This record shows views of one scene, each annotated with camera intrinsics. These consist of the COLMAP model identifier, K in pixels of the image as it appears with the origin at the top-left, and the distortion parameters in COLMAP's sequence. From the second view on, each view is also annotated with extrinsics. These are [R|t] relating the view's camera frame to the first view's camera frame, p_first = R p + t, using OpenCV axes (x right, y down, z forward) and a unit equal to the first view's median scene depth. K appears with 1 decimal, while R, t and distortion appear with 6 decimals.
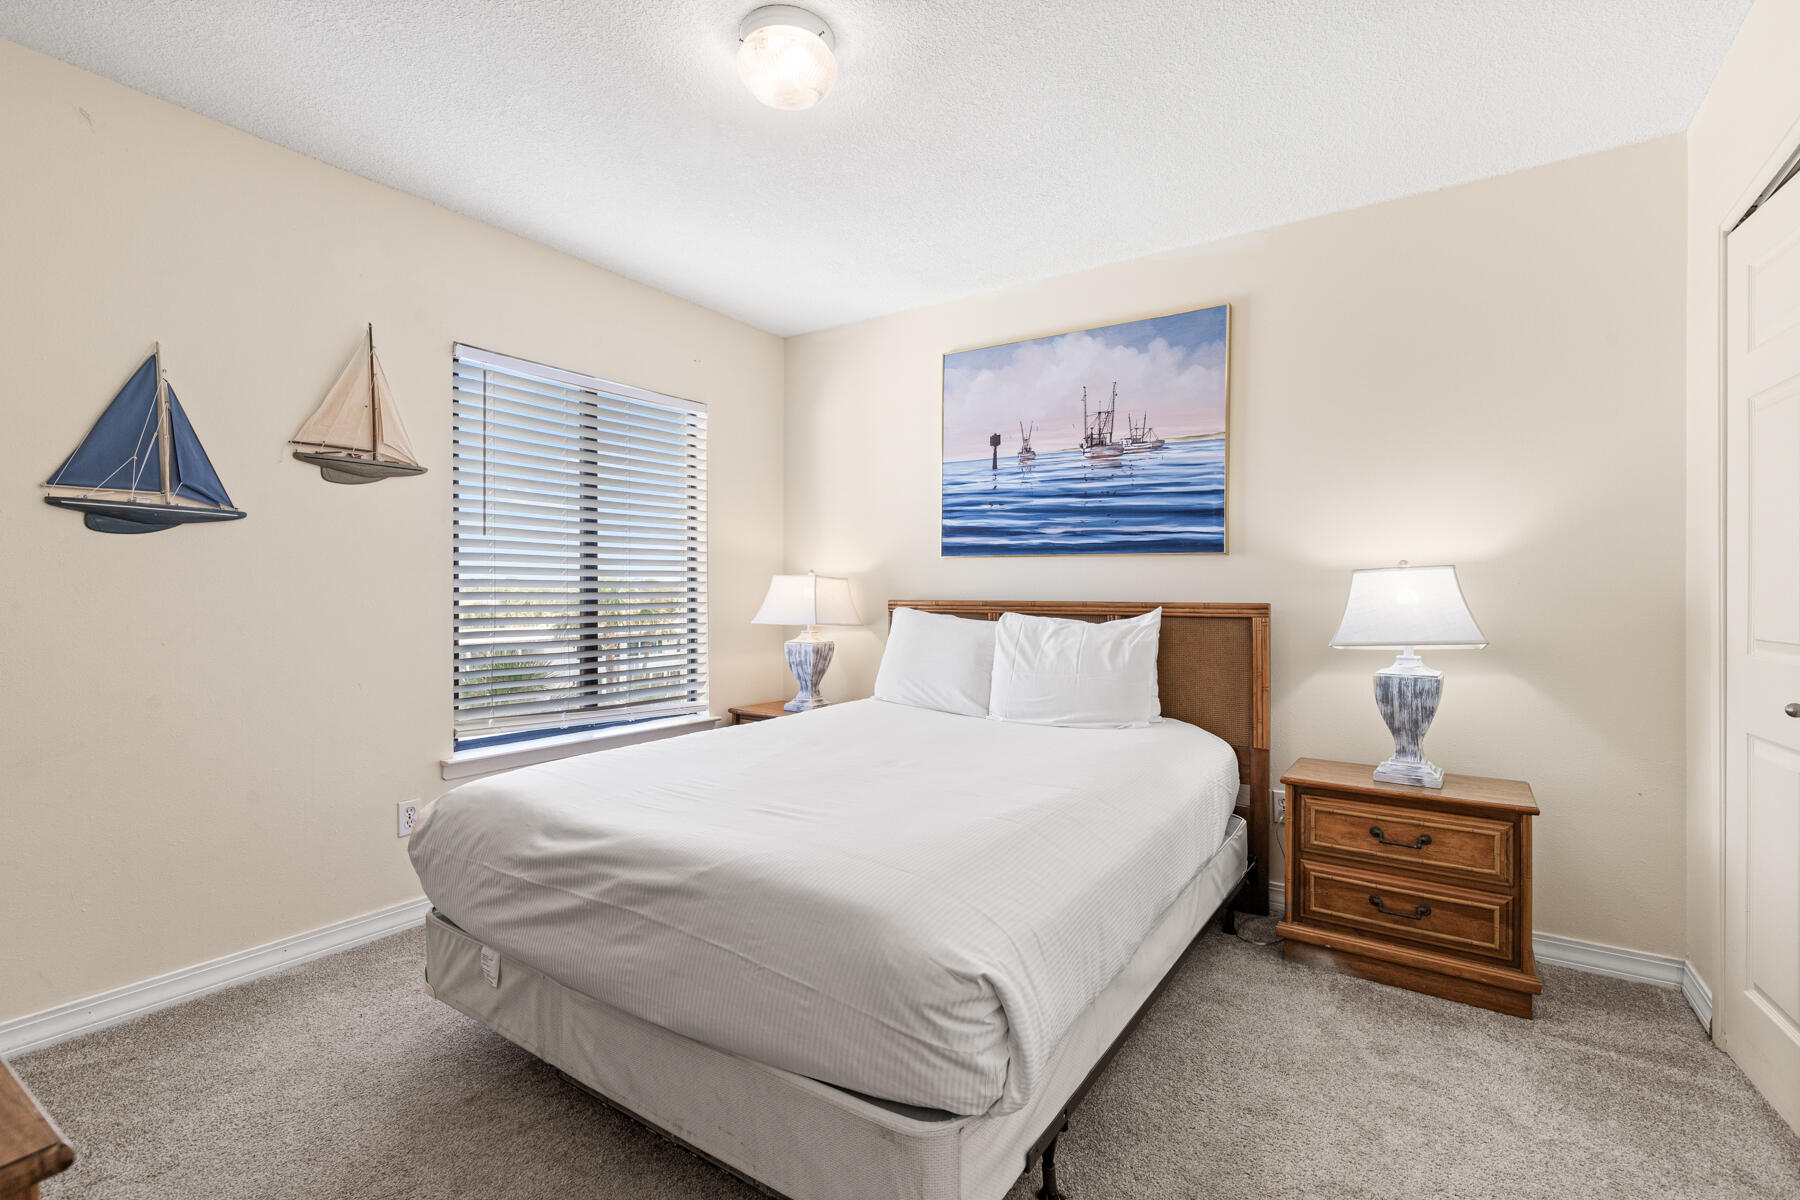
lens RADIAL K [[817.7, 0, 900.0], [0, 817.7, 600.0], [0, 0, 1]] dist [0.010548, -0.000917]
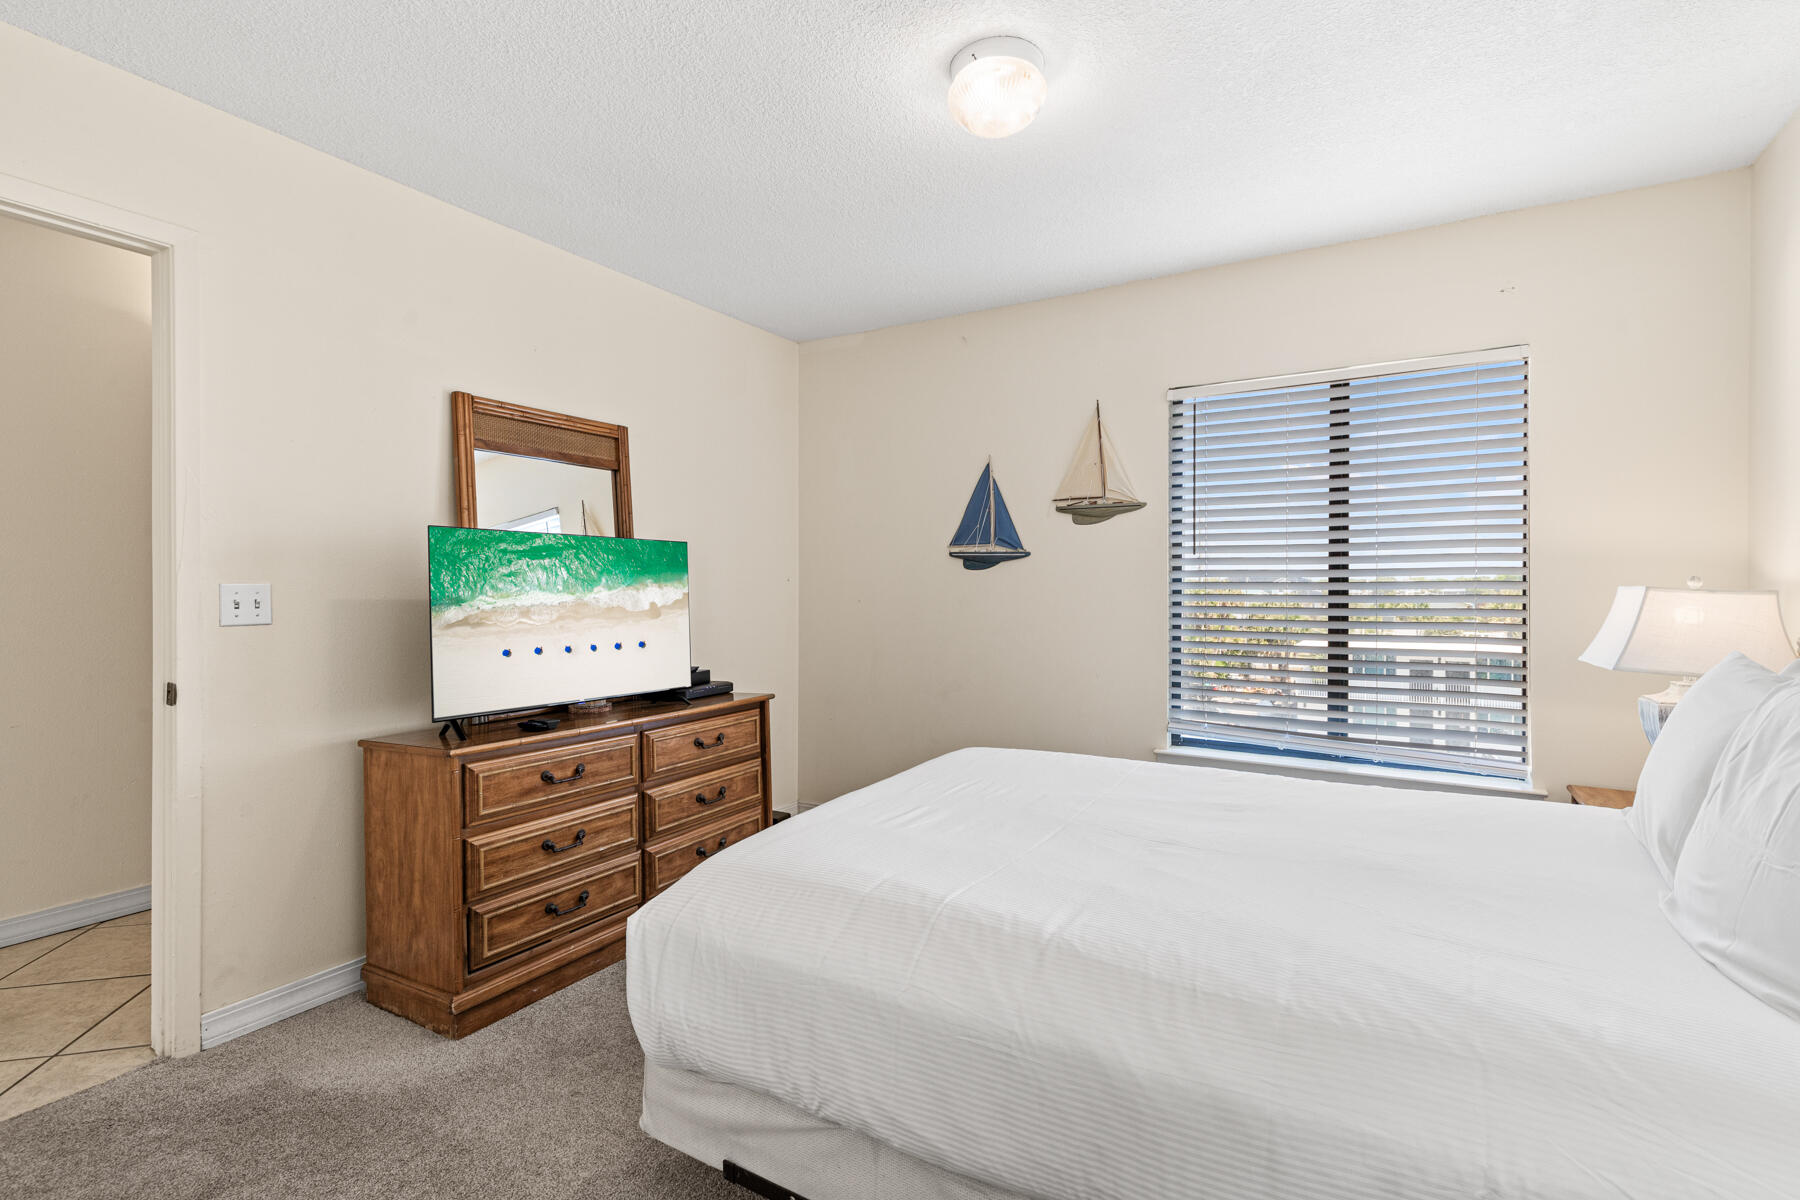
lens RADIAL K [[817.7, 0, 900.0], [0, 817.7, 600.0], [0, 0, 1]] dist [0.010548, -0.000917]
pose [[0.051561, 0.015026, -0.998557, 0.665849], [-0.010895, 0.999836, 0.014483, -0.034668], [0.998610, 0.010133, 0.051716, 0.641733]]
